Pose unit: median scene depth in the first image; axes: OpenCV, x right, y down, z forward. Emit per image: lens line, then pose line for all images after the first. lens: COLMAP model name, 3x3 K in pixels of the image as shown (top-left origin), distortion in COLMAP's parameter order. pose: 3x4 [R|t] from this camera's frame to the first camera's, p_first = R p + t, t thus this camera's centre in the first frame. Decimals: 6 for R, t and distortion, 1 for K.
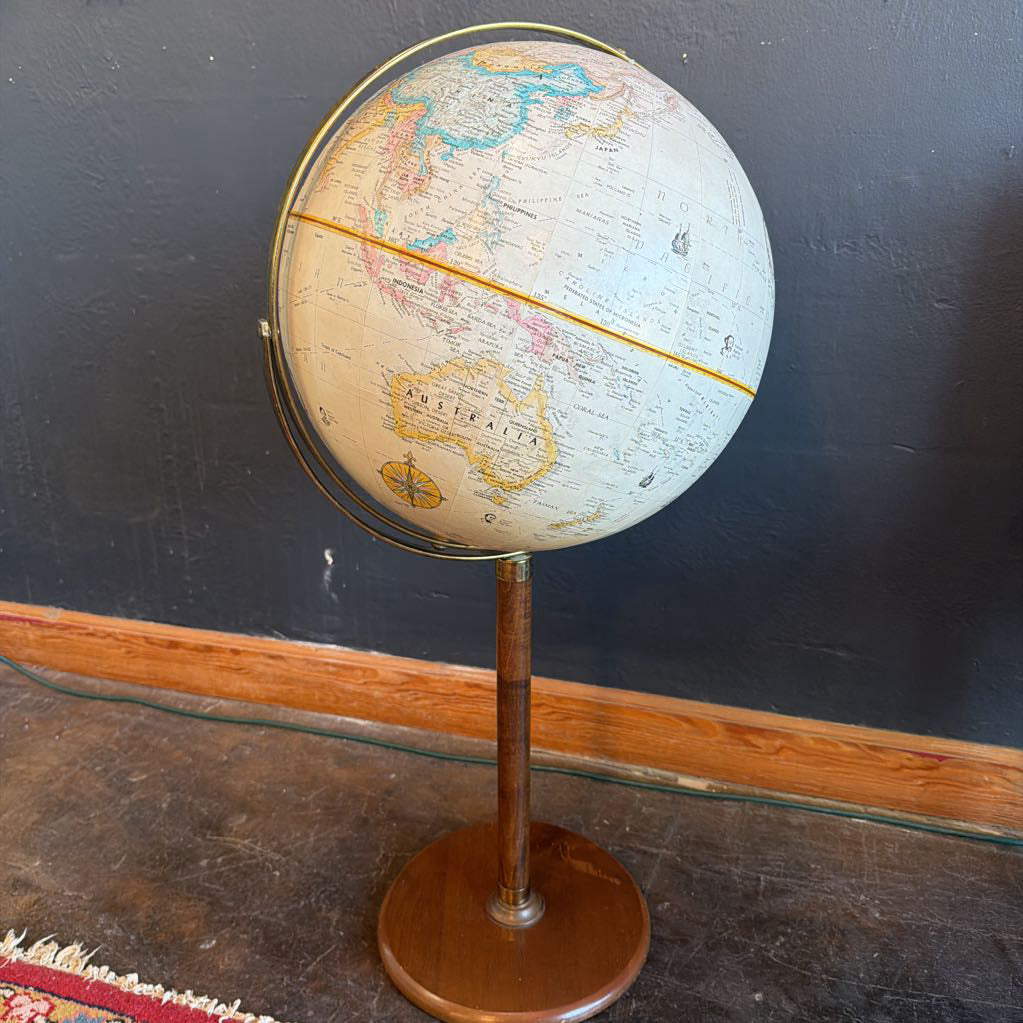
lens RADIAL K [[965.5, 0, 511.5], [0, 965.5, 511.5], [0, 0, 1]] dist [0.165072, -0.361591]
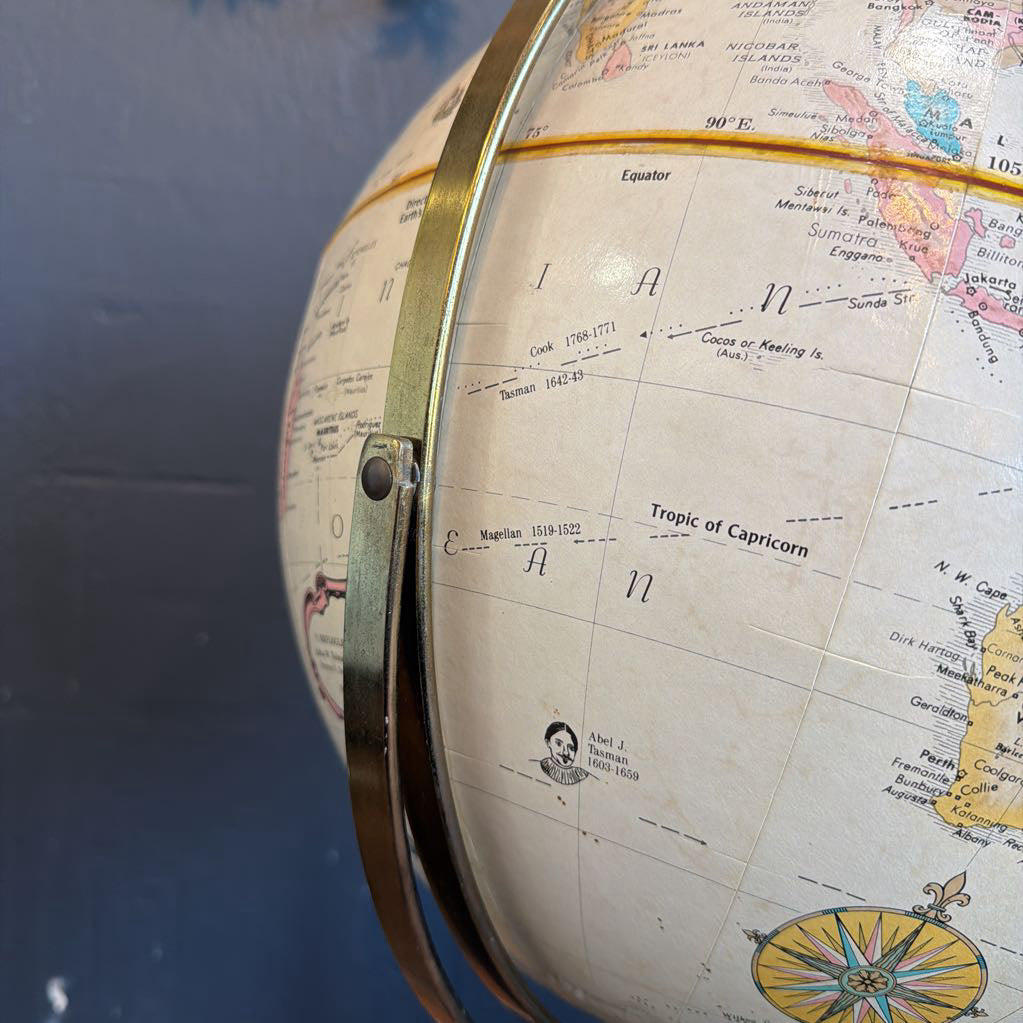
lens RADIAL K [[965.5, 0, 511.5], [0, 965.5, 511.5], [0, 0, 1]] dist [0.165072, -0.361591]
pose [[0.923774, 0.054838, 0.378991, -0.205915], [0.056138, 0.959608, -0.275683, -0.055111], [-0.378801, 0.275944, 0.883383, 0.452120]]
